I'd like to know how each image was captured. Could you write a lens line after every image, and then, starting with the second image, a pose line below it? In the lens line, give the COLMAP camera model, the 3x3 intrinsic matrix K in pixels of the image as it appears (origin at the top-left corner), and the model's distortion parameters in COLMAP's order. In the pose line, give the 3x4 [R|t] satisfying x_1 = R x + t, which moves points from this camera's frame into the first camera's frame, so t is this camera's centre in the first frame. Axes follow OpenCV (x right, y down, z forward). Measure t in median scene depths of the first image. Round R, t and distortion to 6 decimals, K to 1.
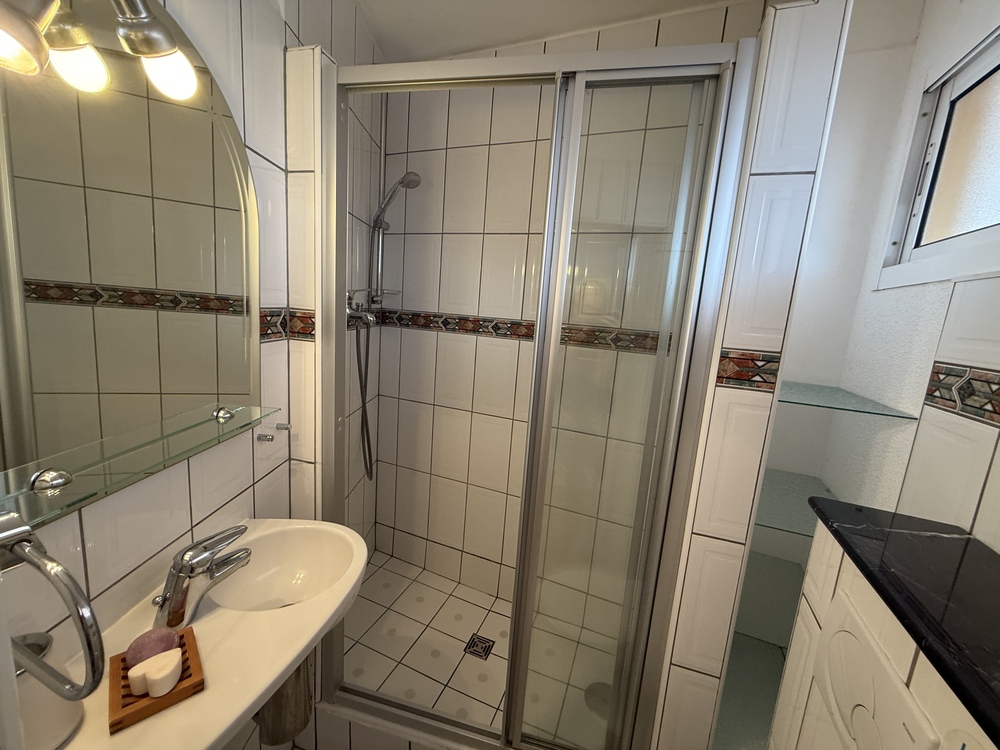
lens RADIAL K [[399.2, 0, 496.2], [0, 399.2, 374.7], [0, 0, 1]] dist [-0.000367, -0.000218]
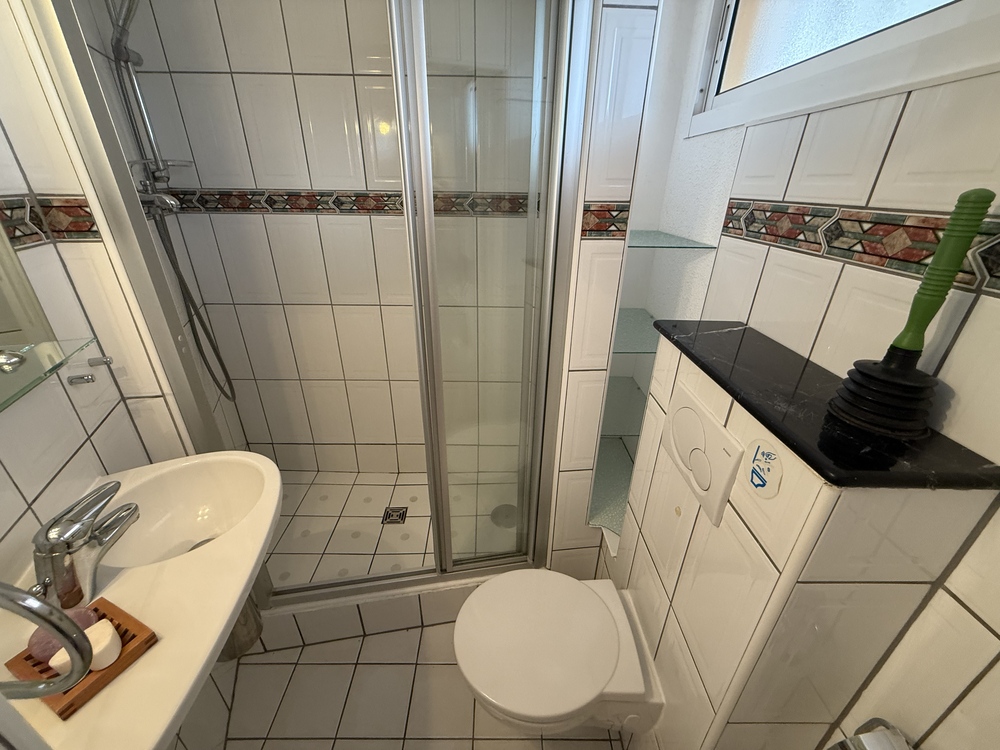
lens RADIAL K [[399.2, 0, 496.2], [0, 399.2, 374.7], [0, 0, 1]] dist [-0.000367, -0.000218]
pose [[0.915753, -0.227496, 0.331121, -0.100906], [0.120457, 0.941781, 0.313909, 0.005119], [-0.383257, -0.247577, 0.889843, 0.013923]]
